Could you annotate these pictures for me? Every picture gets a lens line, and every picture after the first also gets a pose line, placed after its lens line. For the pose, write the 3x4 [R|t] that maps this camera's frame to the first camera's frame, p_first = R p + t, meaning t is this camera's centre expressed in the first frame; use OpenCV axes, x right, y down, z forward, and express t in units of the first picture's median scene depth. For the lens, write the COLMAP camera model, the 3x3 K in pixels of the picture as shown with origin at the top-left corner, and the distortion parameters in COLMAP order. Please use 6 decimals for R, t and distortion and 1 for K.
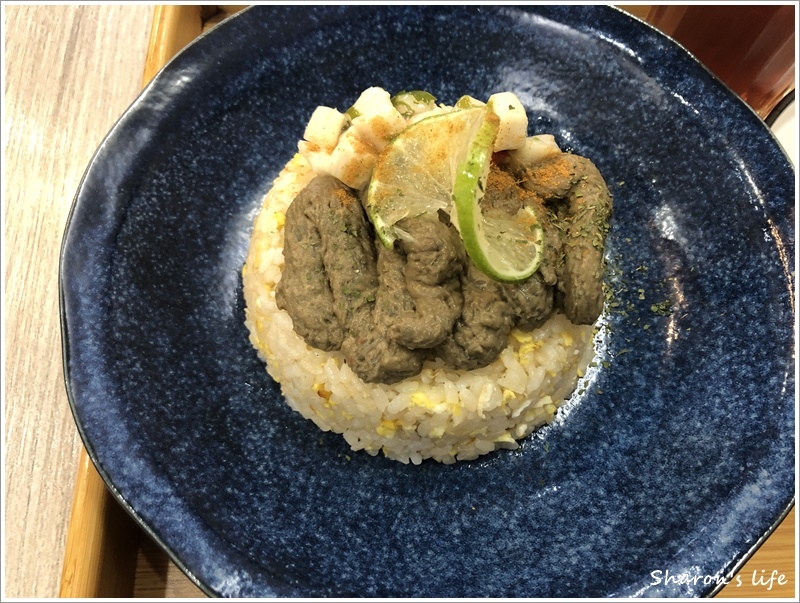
lens RADIAL K [[674.1, 0, 400.0], [0, 674.1, 301.5], [0, 0, 1]] dist [0.089406, -0.170591]
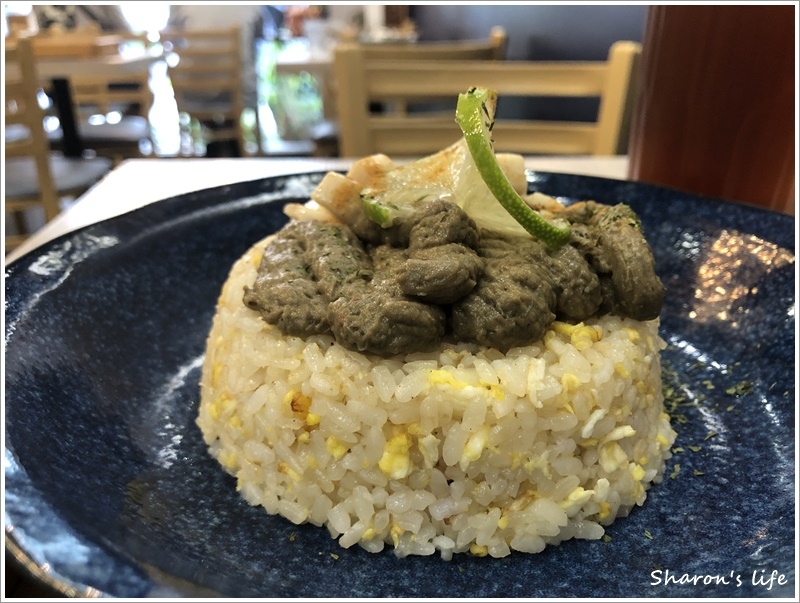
lens RADIAL K [[689.2, 0, 400.0], [0, 689.2, 301.5], [0, 0, 1]] dist [-0.007837, -0.013470]
pose [[0.998423, -0.045626, 0.032693, -0.029039], [0.055685, 0.732007, -0.679017, 0.515688], [0.007049, 0.679767, 0.733394, 0.406823]]
